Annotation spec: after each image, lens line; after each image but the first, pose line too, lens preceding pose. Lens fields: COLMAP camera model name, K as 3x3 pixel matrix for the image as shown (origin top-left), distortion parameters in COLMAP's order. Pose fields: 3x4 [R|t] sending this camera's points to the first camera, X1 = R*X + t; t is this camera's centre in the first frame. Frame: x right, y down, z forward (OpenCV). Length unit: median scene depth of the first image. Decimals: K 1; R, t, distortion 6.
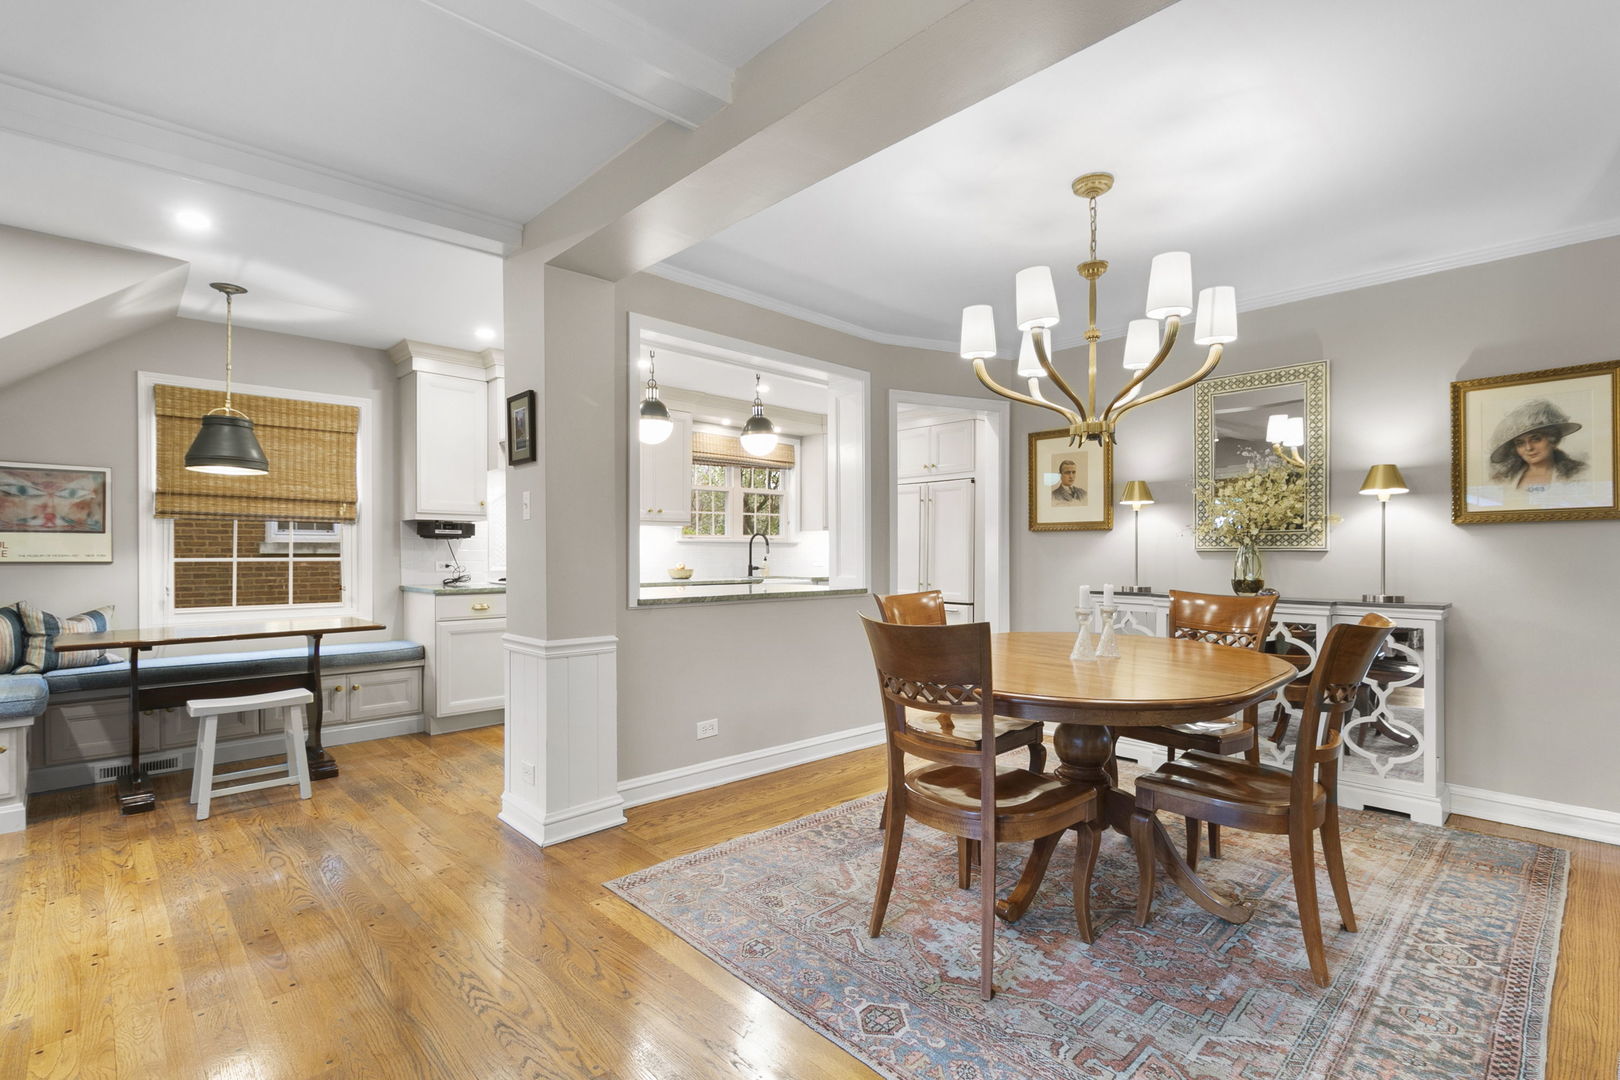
lens RADIAL K [[743.2, 0, 806.9], [0, 743.2, 548.9], [0, 0, 1]] dist [-0.000499, -0.000569]
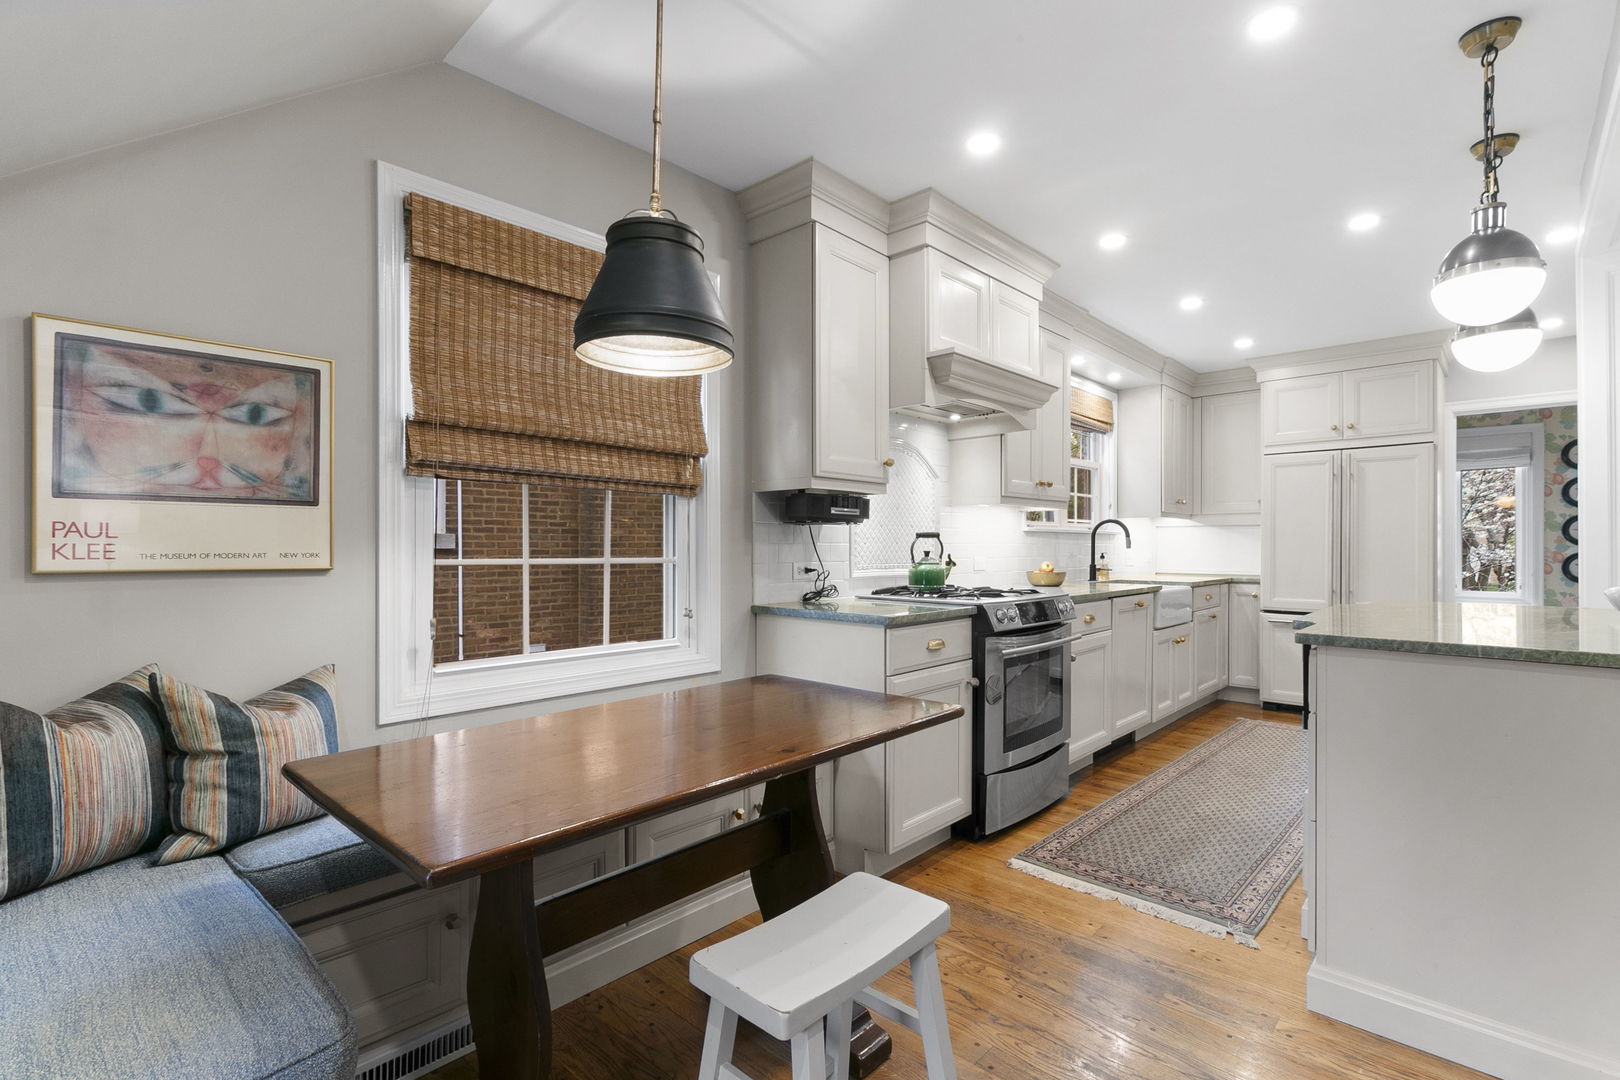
lens RADIAL K [[743.2, 0, 811.9], [0, 743.2, 541.2], [0, 0, 1]] dist [-0.000499, -0.000569]
pose [[0.998924, 0.001317, 0.046365, -0.624290], [-0.001251, 0.999998, -0.001452, 0.000934], [-0.046366, 0.001392, 0.998924, 0.500537]]
